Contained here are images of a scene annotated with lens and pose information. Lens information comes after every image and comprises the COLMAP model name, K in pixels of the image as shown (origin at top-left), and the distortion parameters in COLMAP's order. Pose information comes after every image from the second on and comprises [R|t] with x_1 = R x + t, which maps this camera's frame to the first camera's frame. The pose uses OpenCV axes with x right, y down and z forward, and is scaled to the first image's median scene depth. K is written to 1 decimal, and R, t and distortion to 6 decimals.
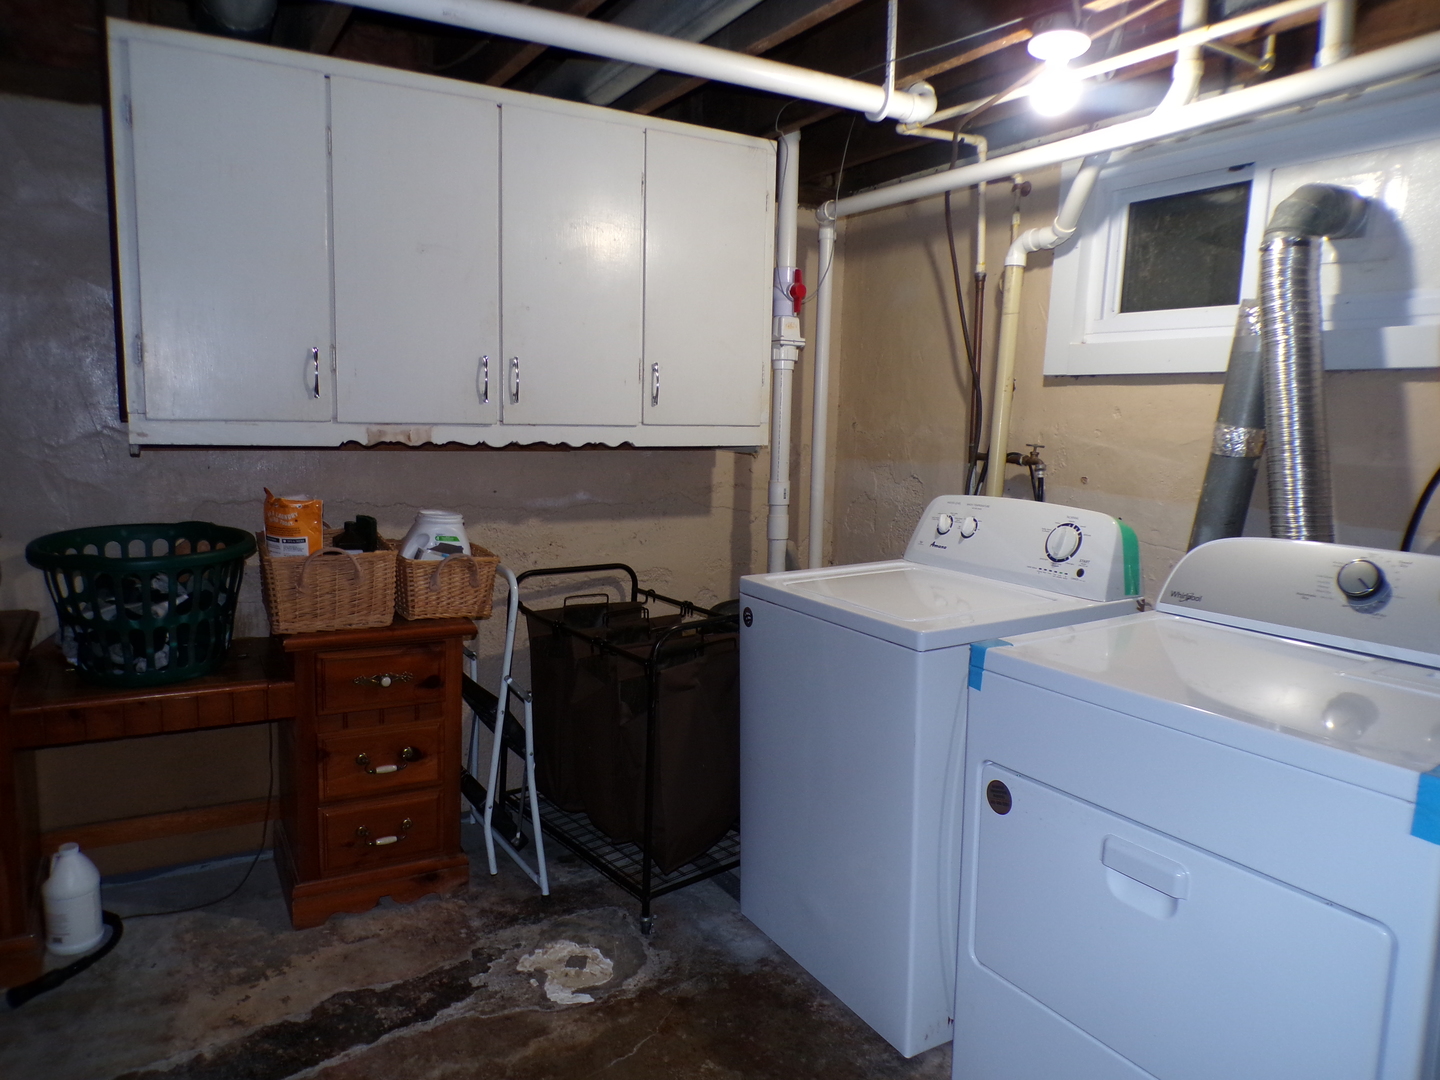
lens RADIAL K [[972.1, 0, 715.6], [0, 972.1, 546.4], [0, 0, 1]] dist [-0.050082, 0.026831]
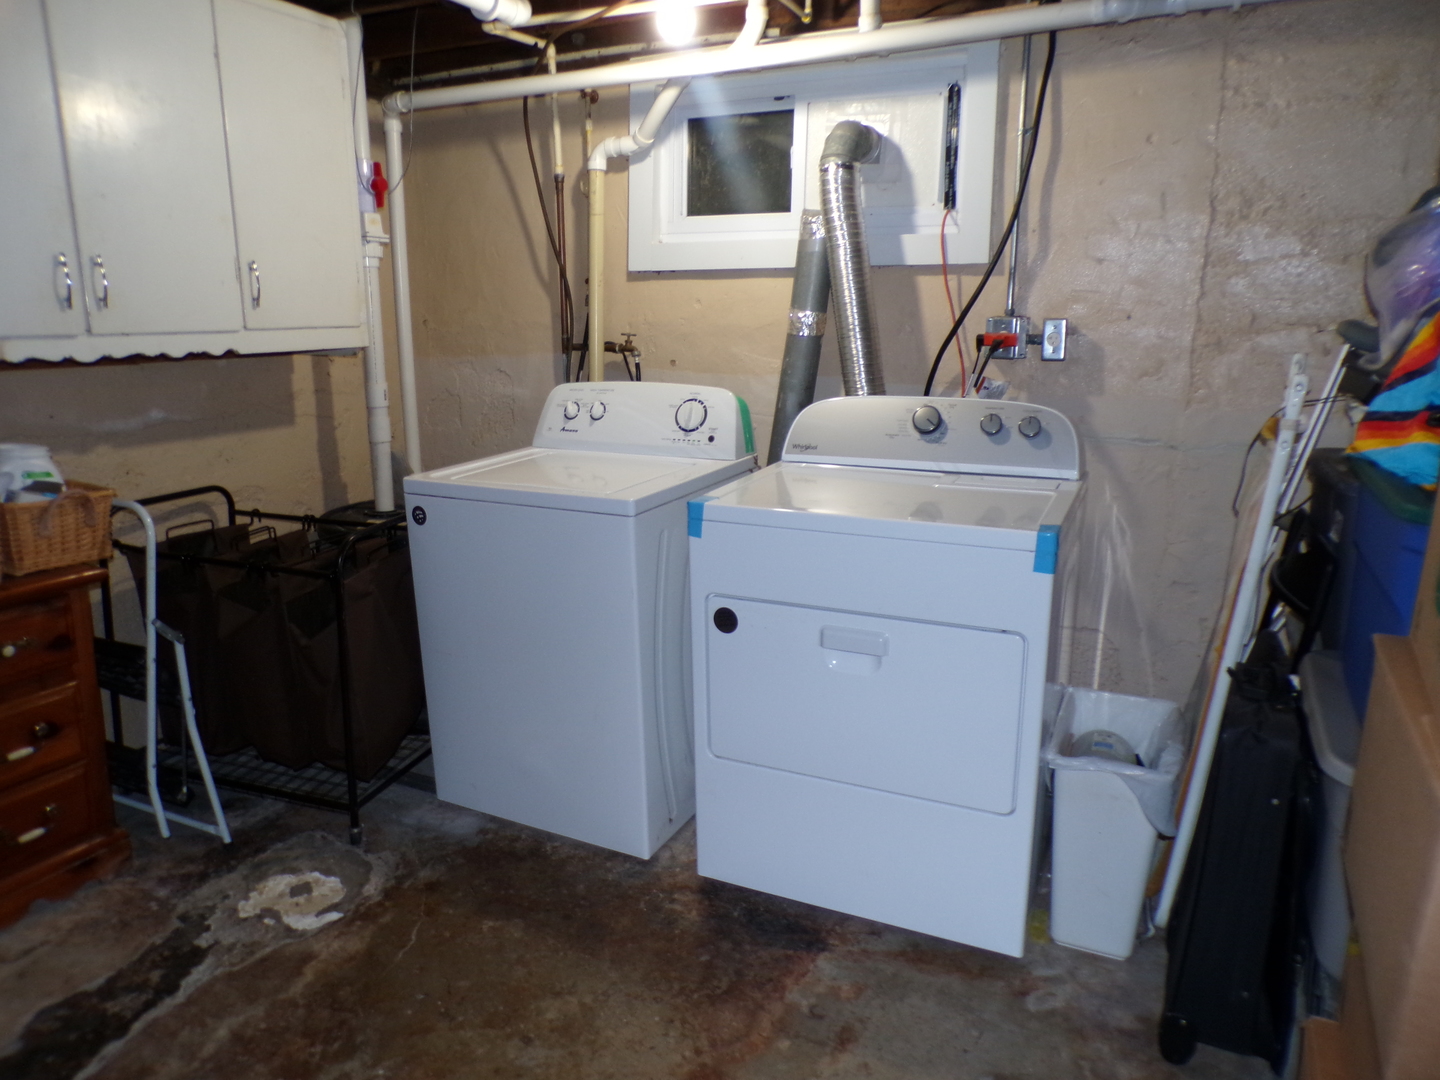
lens RADIAL K [[972.1, 0, 715.6], [0, 972.1, 546.4], [0, 0, 1]] dist [-0.050082, 0.026831]
pose [[0.830888, -0.153230, 0.534925, -0.251024], [0.096027, 0.986399, 0.133399, -0.001141], [-0.548090, -0.059472, 0.834302, -0.019434]]
